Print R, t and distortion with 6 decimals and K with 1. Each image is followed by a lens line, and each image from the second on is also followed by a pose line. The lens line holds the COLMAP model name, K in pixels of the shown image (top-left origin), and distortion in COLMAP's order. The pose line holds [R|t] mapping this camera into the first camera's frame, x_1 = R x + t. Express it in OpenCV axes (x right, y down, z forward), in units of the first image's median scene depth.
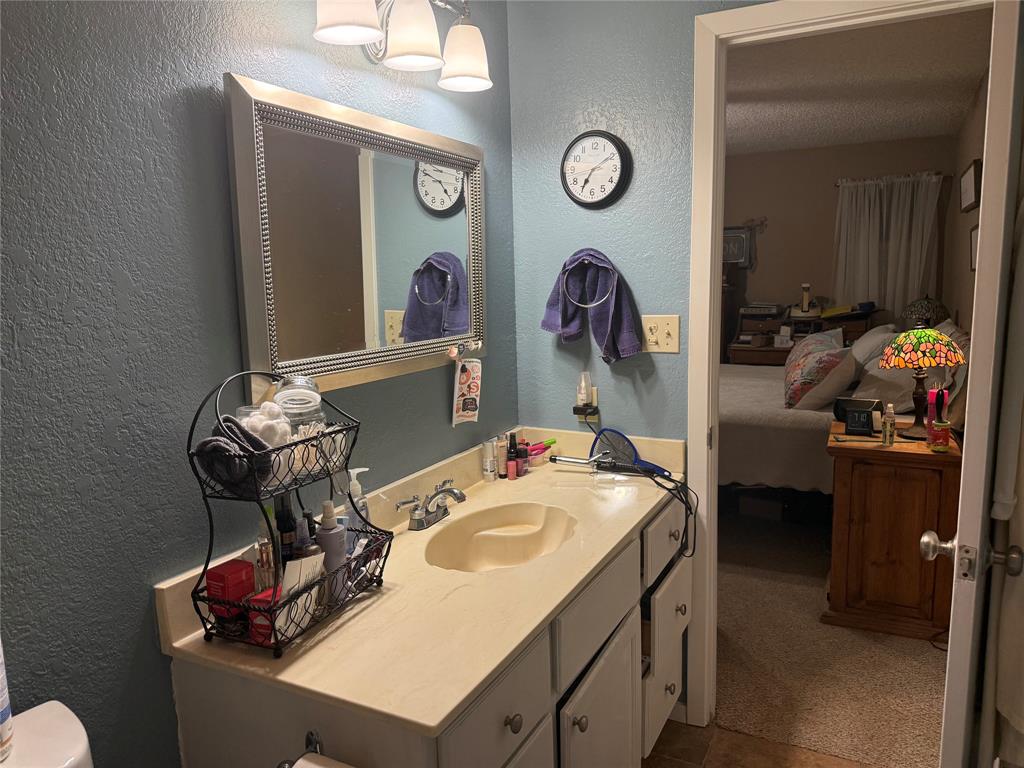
lens RADIAL K [[725.3, 0, 515.6], [0, 725.3, 383.2], [0, 0, 1]] dist [0.036424, 0.004398]
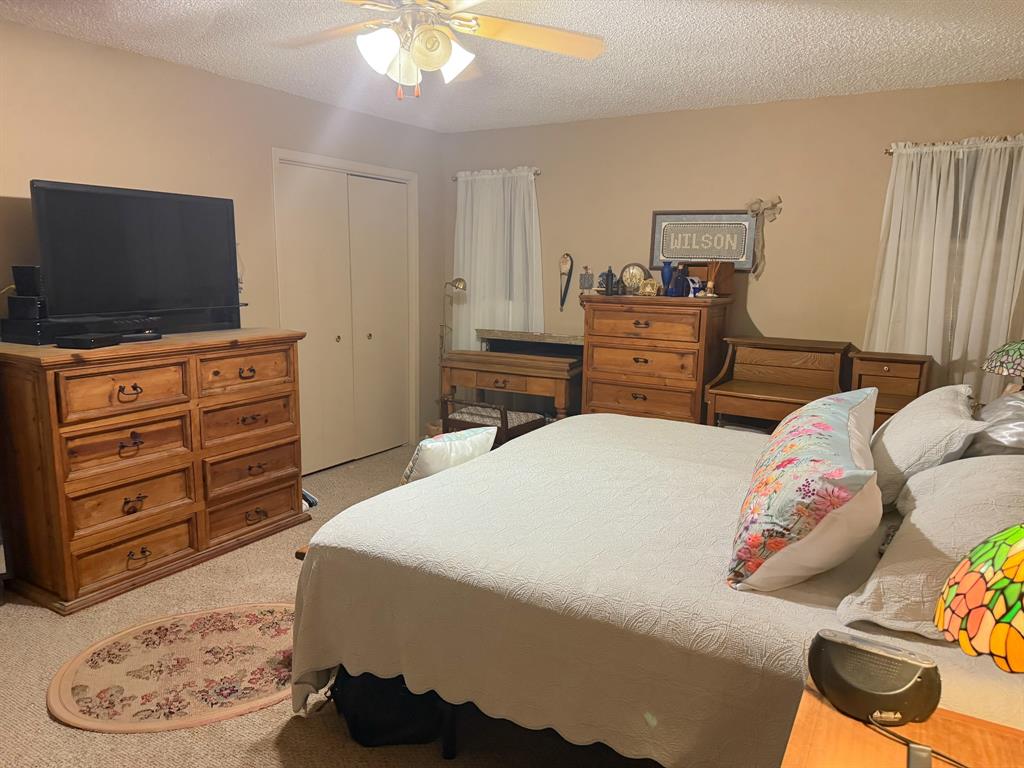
lens RADIAL K [[725.3, 0, 508.5], [0, 725.3, 384.2], [0, 0, 1]] dist [0.036424, 0.004398]
pose [[0.996382, 0.052481, -0.066841, 0.152583], [-0.051044, 0.998431, 0.023028, -0.058722], [0.067945, -0.019533, 0.997498, 0.312358]]
